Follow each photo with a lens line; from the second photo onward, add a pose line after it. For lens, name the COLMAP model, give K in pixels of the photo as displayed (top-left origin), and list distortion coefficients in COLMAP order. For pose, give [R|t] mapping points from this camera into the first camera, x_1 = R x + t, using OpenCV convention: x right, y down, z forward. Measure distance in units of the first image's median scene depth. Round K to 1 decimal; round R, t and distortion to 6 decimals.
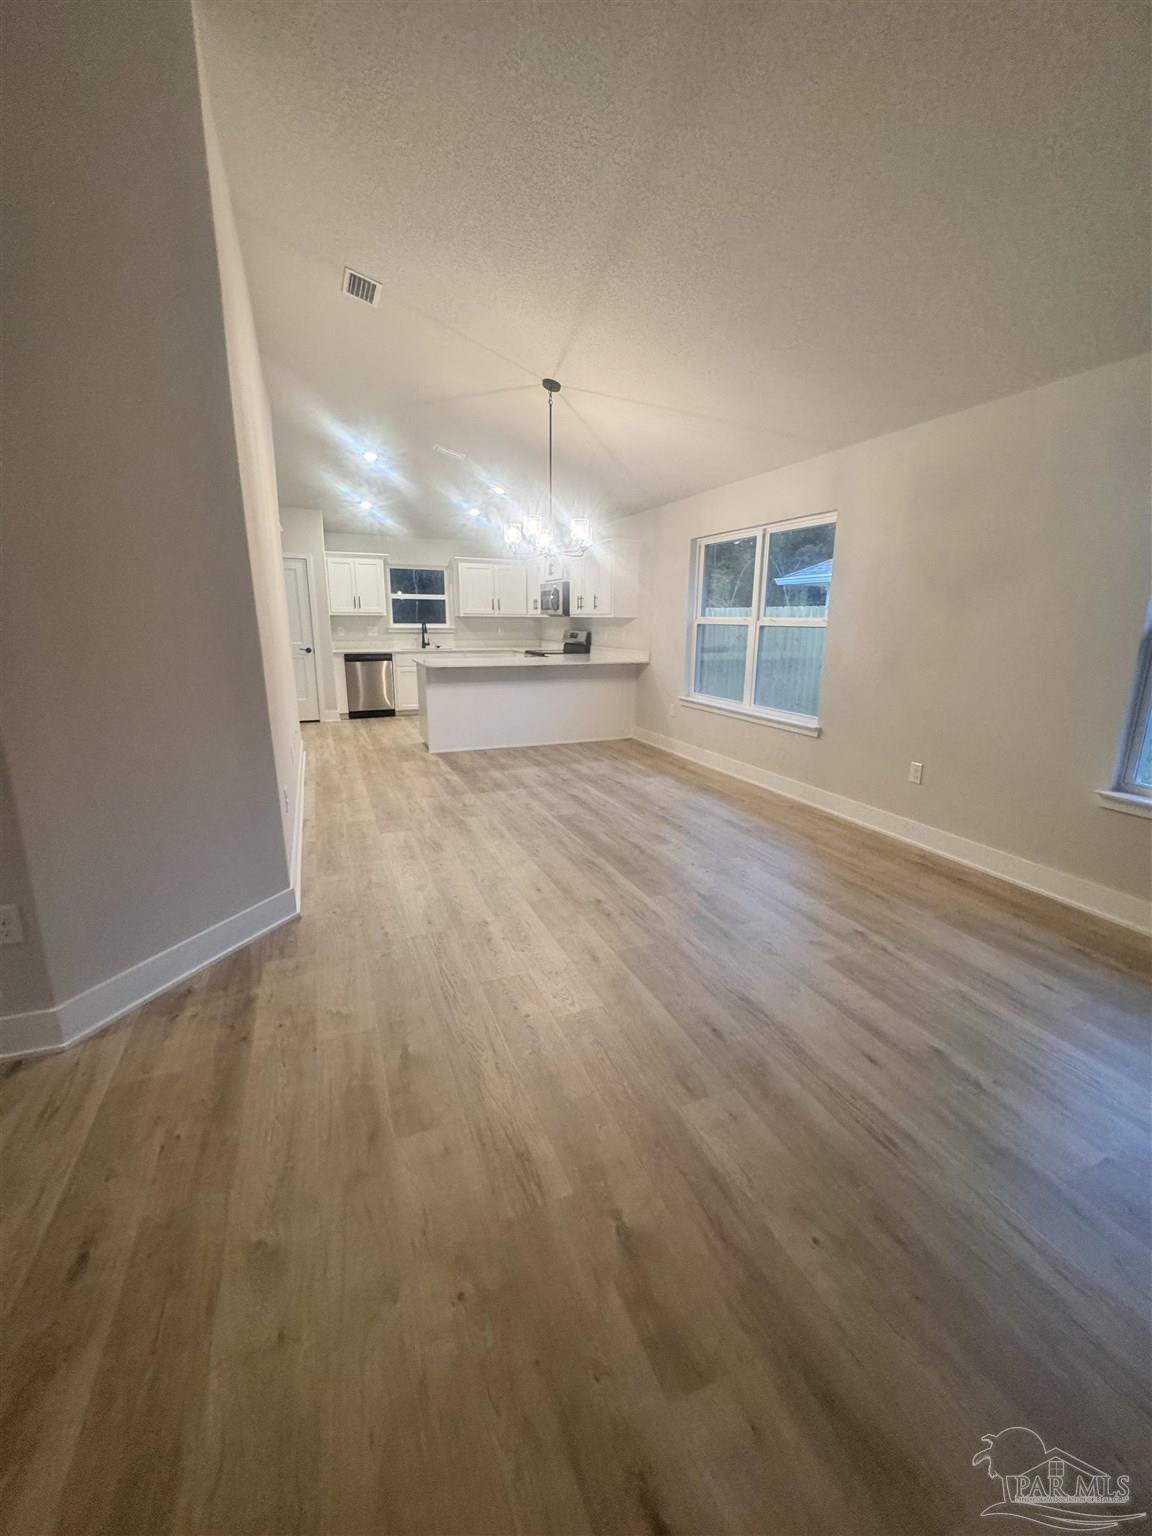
lens RADIAL K [[608.5, 0, 576.0], [0, 608.5, 768.0], [0, 0, 1]] dist [-0.009896, -0.000093]
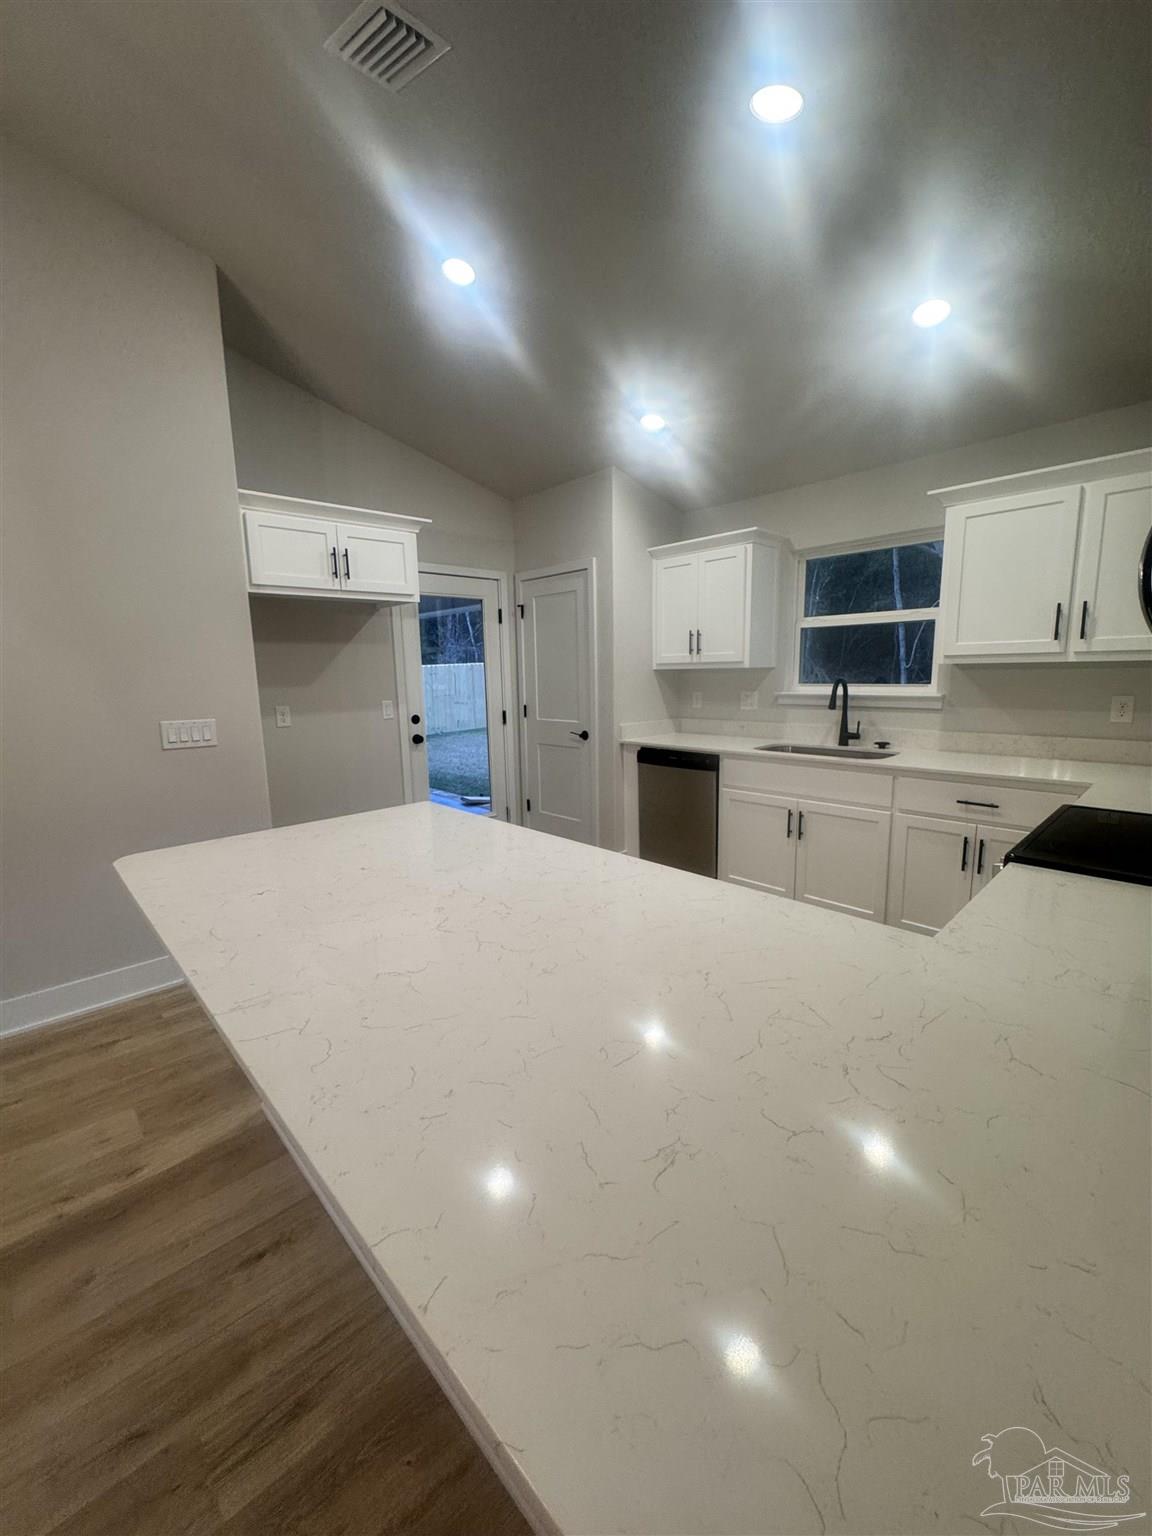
lens RADIAL K [[608.5, 0, 576.0], [0, 608.5, 768.0], [0, 0, 1]] dist [-0.009896, -0.000093]
pose [[0.347744, 0.130384, -0.928480, 0.062890], [-0.196284, 0.978463, 0.063889, -0.178113], [0.916813, 0.160029, 0.365847, 0.713403]]
